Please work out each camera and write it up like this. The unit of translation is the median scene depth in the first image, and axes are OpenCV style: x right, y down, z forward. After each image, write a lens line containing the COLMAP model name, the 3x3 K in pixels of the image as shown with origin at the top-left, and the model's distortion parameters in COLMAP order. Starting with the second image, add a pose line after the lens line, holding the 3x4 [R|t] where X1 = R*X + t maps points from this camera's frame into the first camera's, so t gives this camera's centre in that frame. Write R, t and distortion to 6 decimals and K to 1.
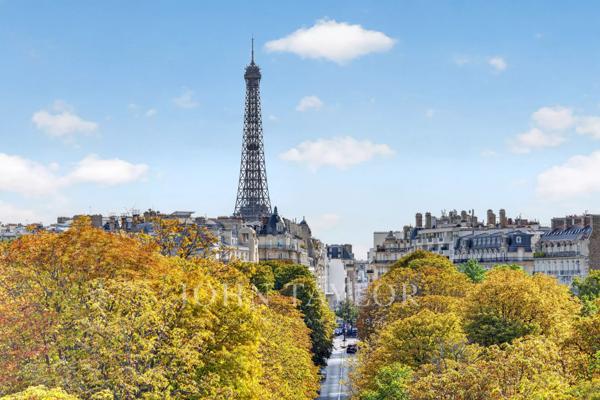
lens RADIAL K [[235.6, 0, 300.3], [0, 235.6, 199.0], [0, 0, 1]] dist [0.003679, -0.000312]
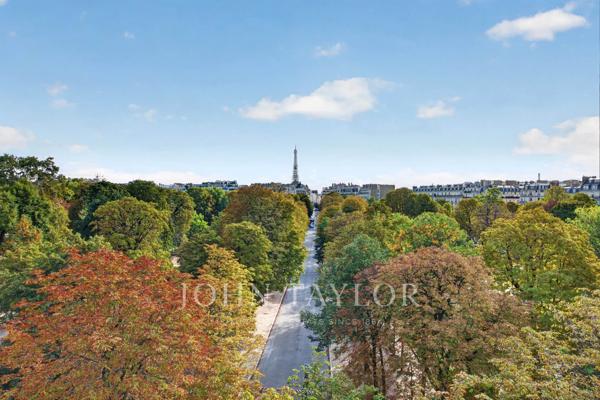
lens RADIAL K [[396.3, 0, 300.1], [0, 396.3, 200.4], [0, 0, 1]] dist [-0.003712, -0.001772]
pose [[0.997959, 0.010556, 0.062977, -0.562460], [-0.026031, 0.967826, 0.250272, -1.452844], [-0.058309, -0.251401, 0.966125, -6.119280]]
